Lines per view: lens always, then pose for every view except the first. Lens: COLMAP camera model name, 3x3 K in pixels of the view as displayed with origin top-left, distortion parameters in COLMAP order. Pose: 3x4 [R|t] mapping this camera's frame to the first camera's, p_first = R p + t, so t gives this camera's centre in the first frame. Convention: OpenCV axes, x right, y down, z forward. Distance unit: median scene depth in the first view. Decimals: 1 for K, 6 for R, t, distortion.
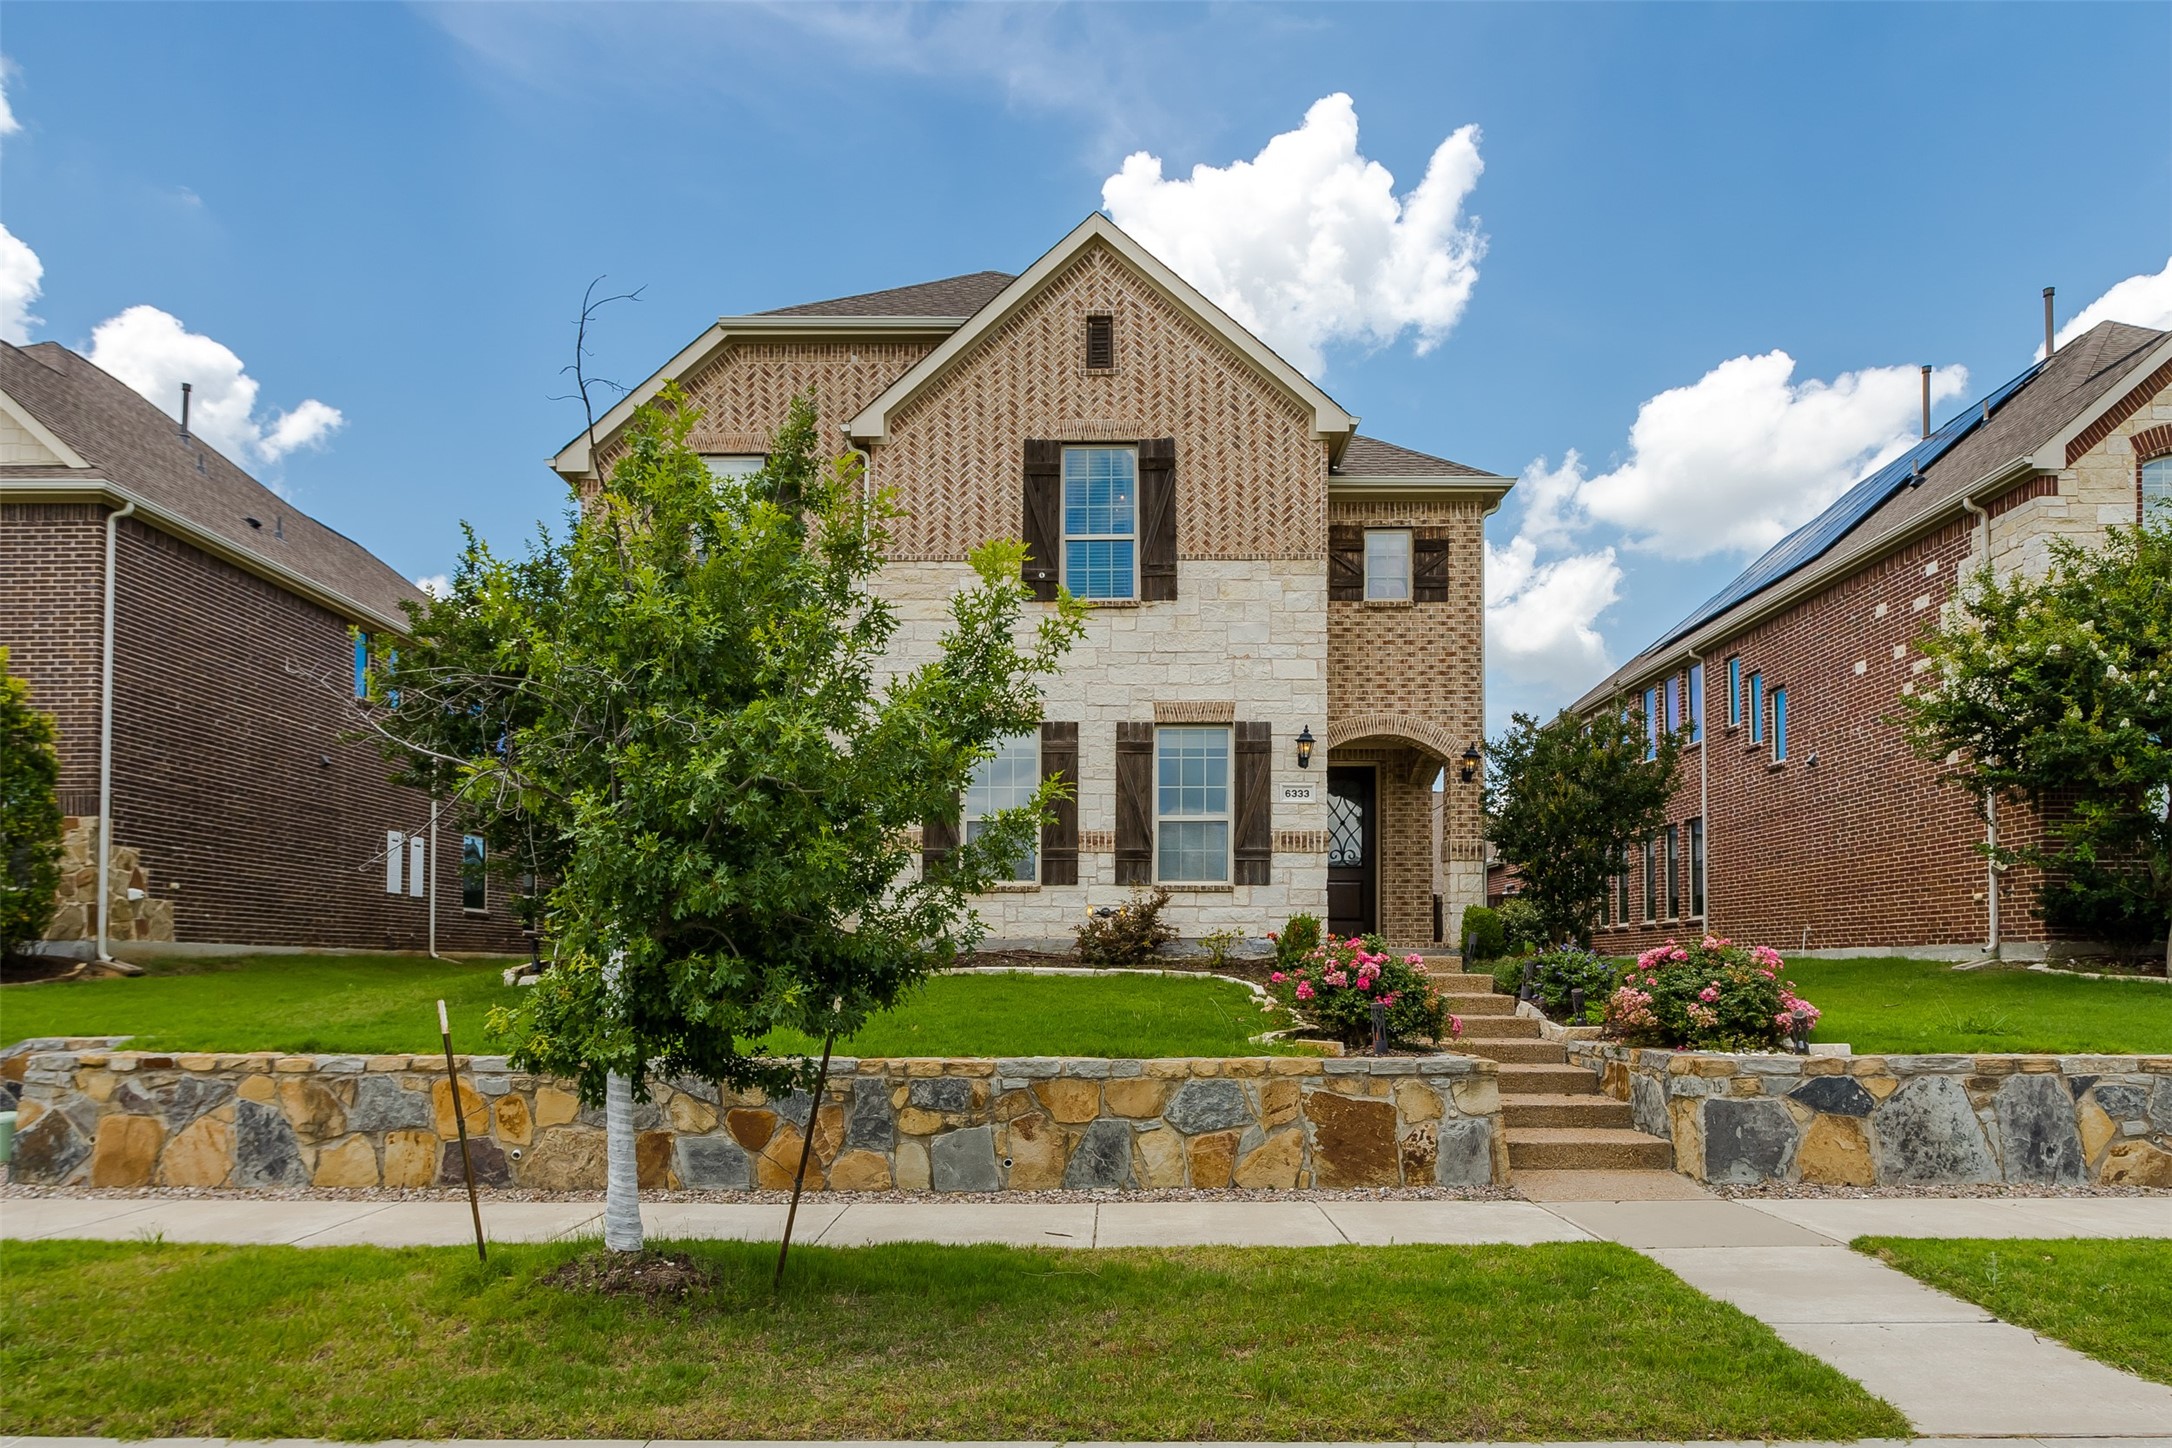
lens RADIAL K [[1427.4, 0, 1082.1], [0, 1427.4, 930.9], [0, 0, 1]] dist [-0.018219, 0.021130]
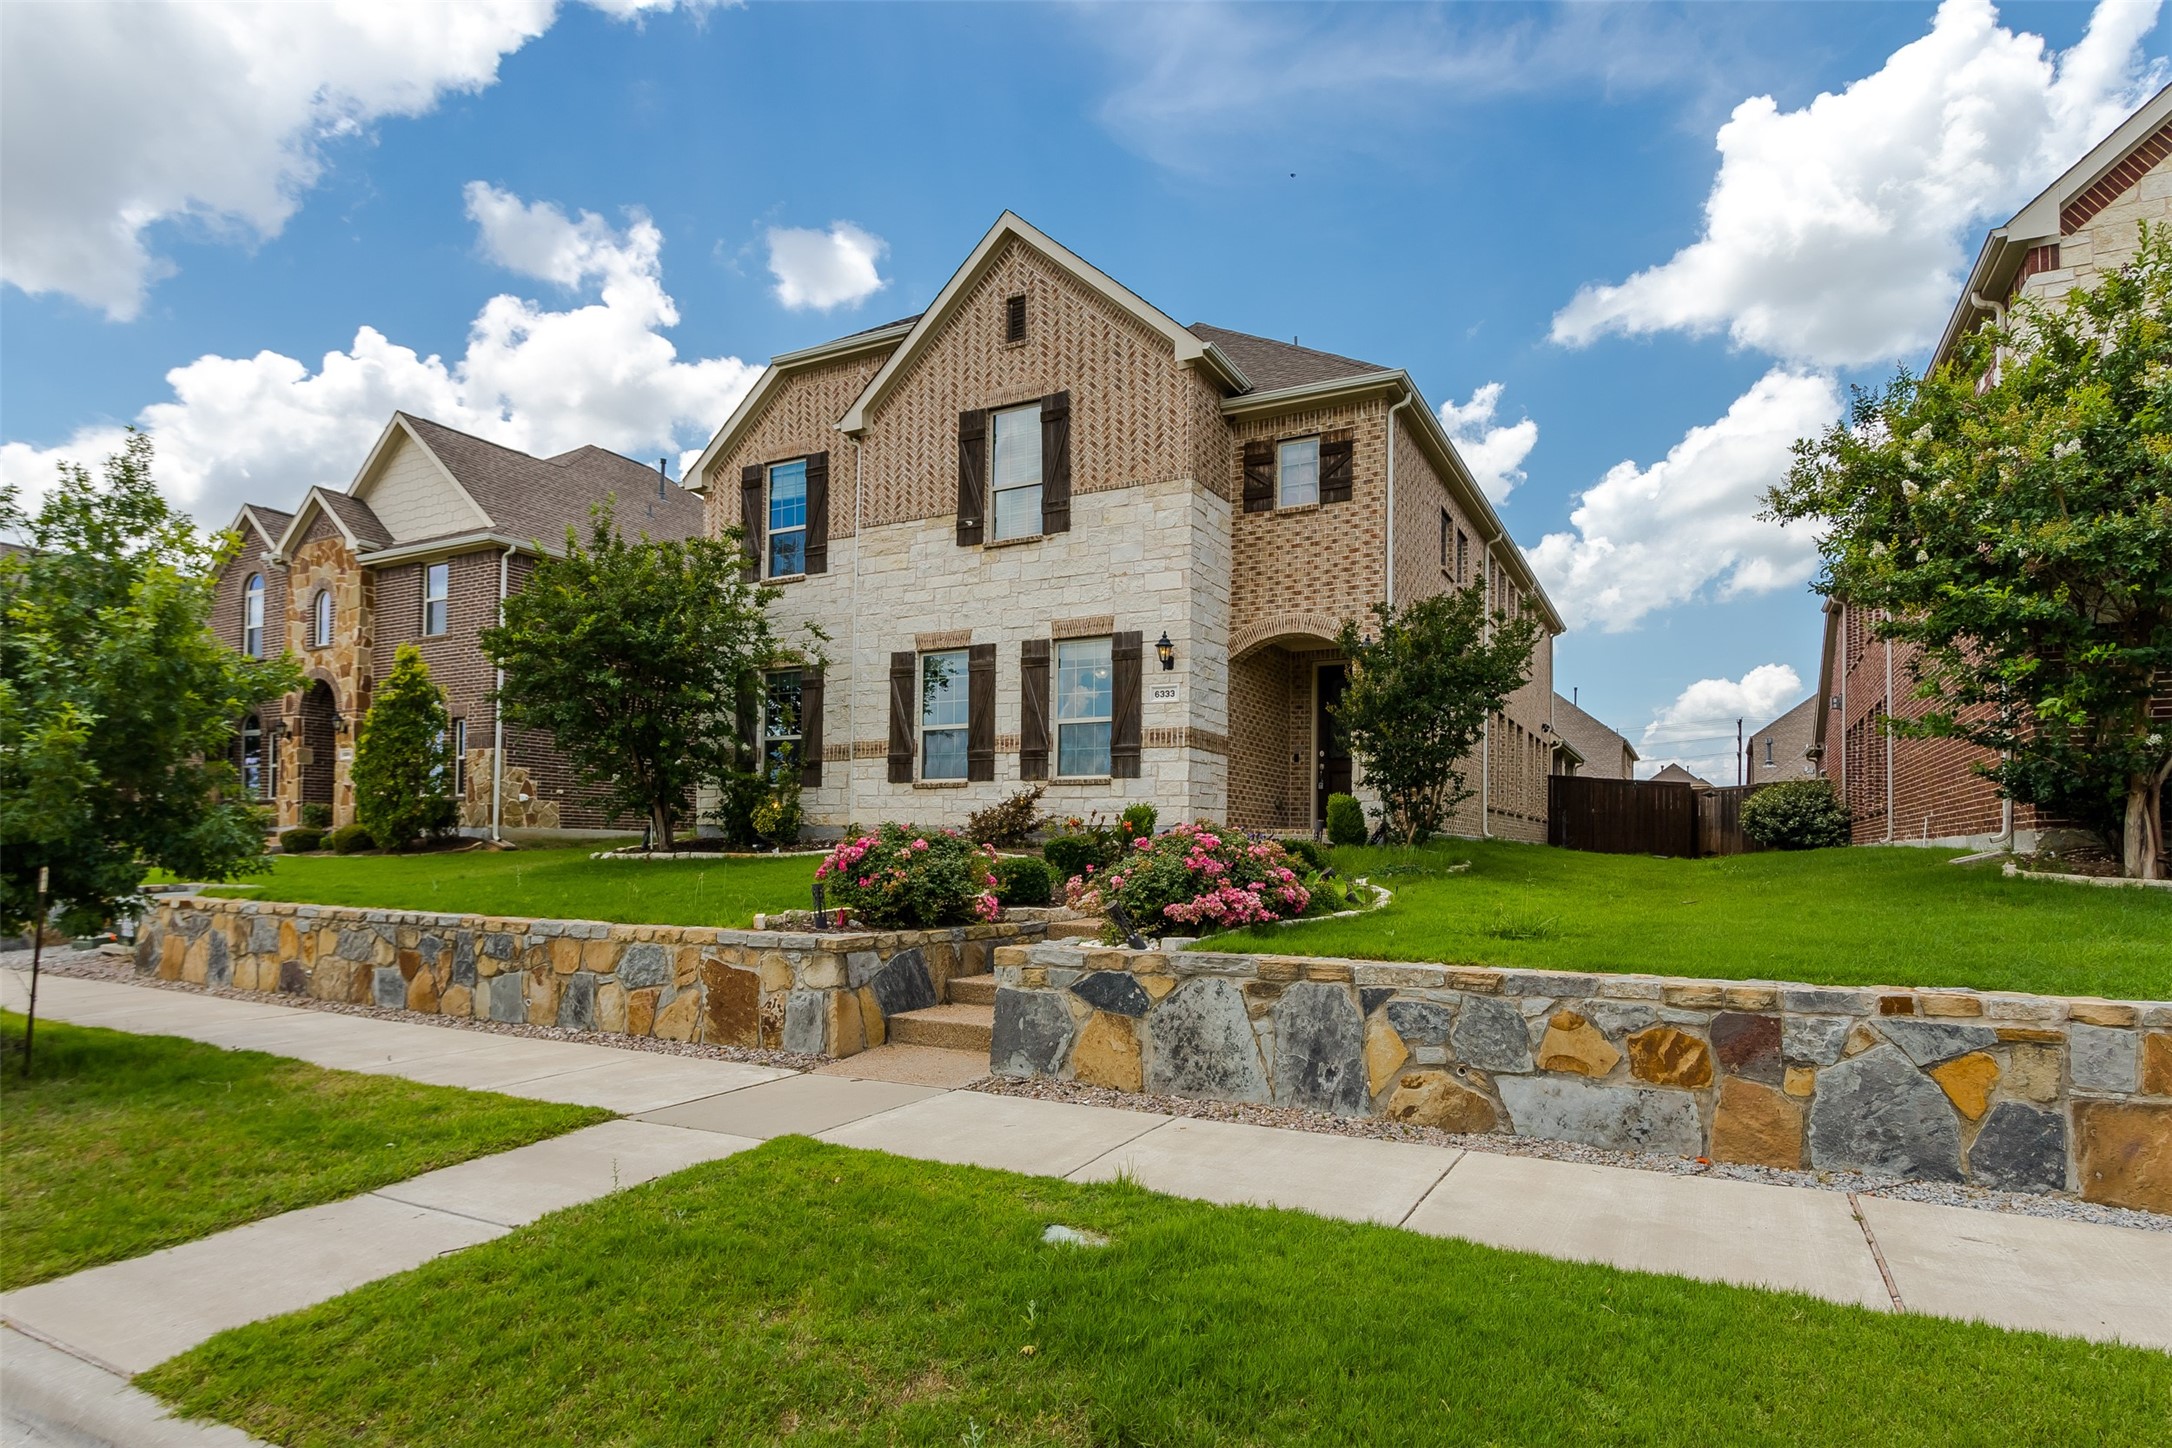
lens RADIAL K [[1153.0, 0, 1090.0], [0, 1153.0, 813.0], [0, 0, 1]] dist [-0.002952, 0.002002]
pose [[0.890073, -0.005544, -0.455784, 0.504113], [0.002525, 0.999971, -0.007231, 0.001659], [0.455811, 0.005285, 0.890061, 0.184021]]
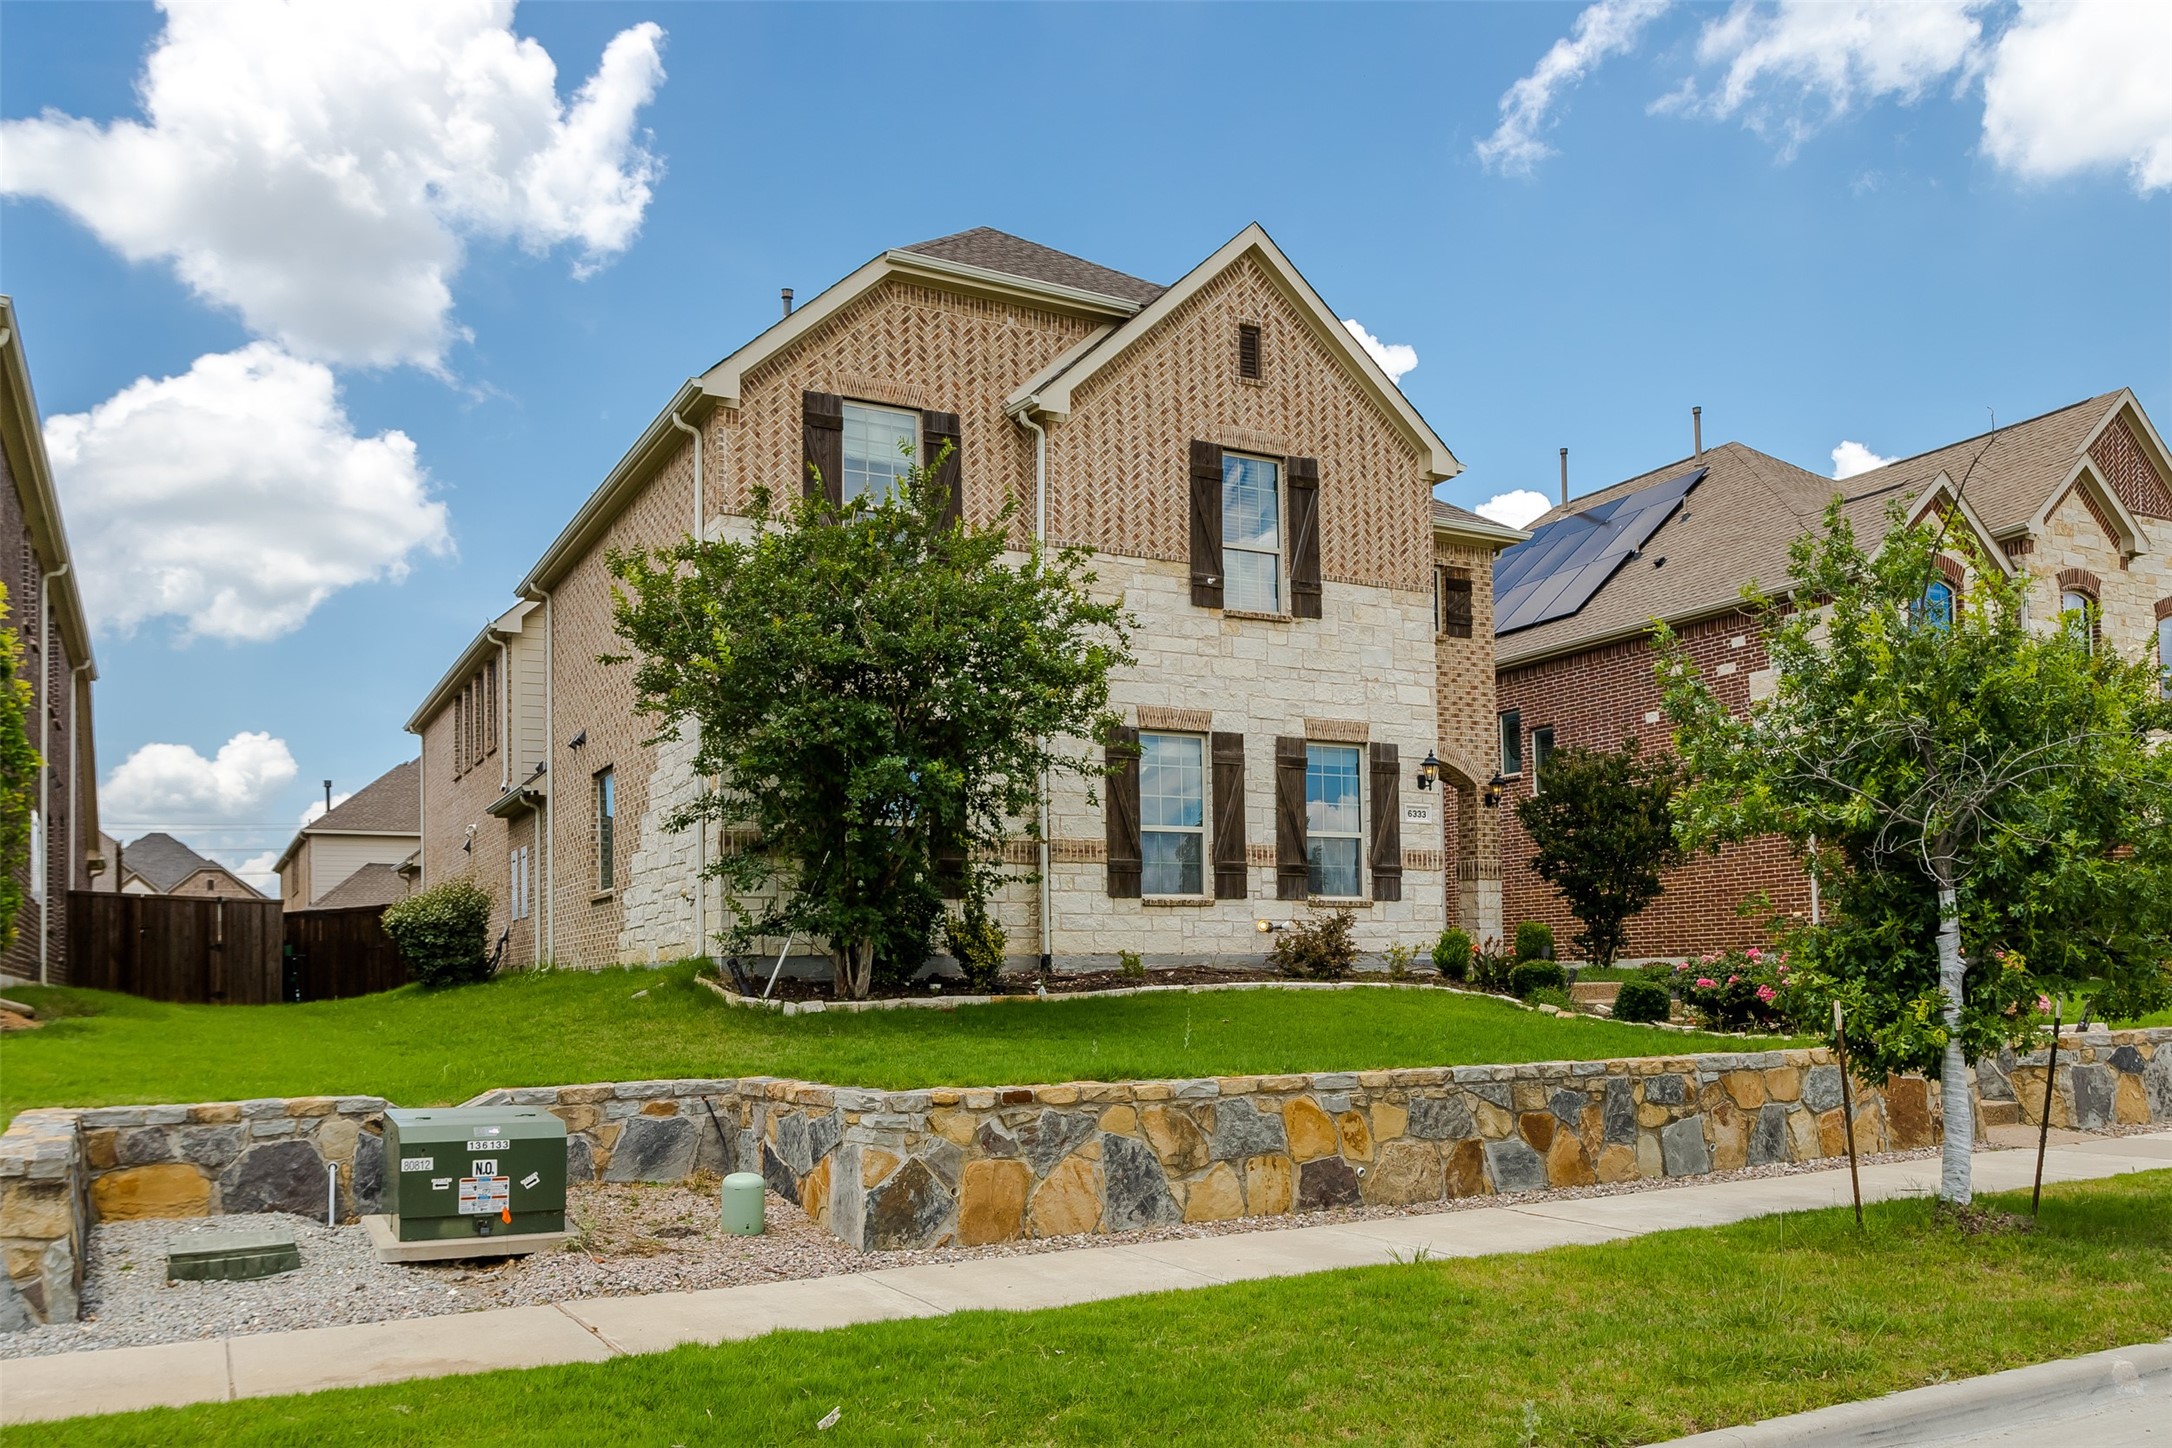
lens RADIAL K [[1675.7, 0, 1085.4], [0, 1675.7, 916.8], [0, 0, 1]] dist [-0.007570, 0.006196]
pose [[0.870804, 0.003870, 0.491615, -0.666197], [0.006485, 0.999792, -0.019356, 0.001477], [-0.491588, 0.020043, 0.870597, 0.050322]]
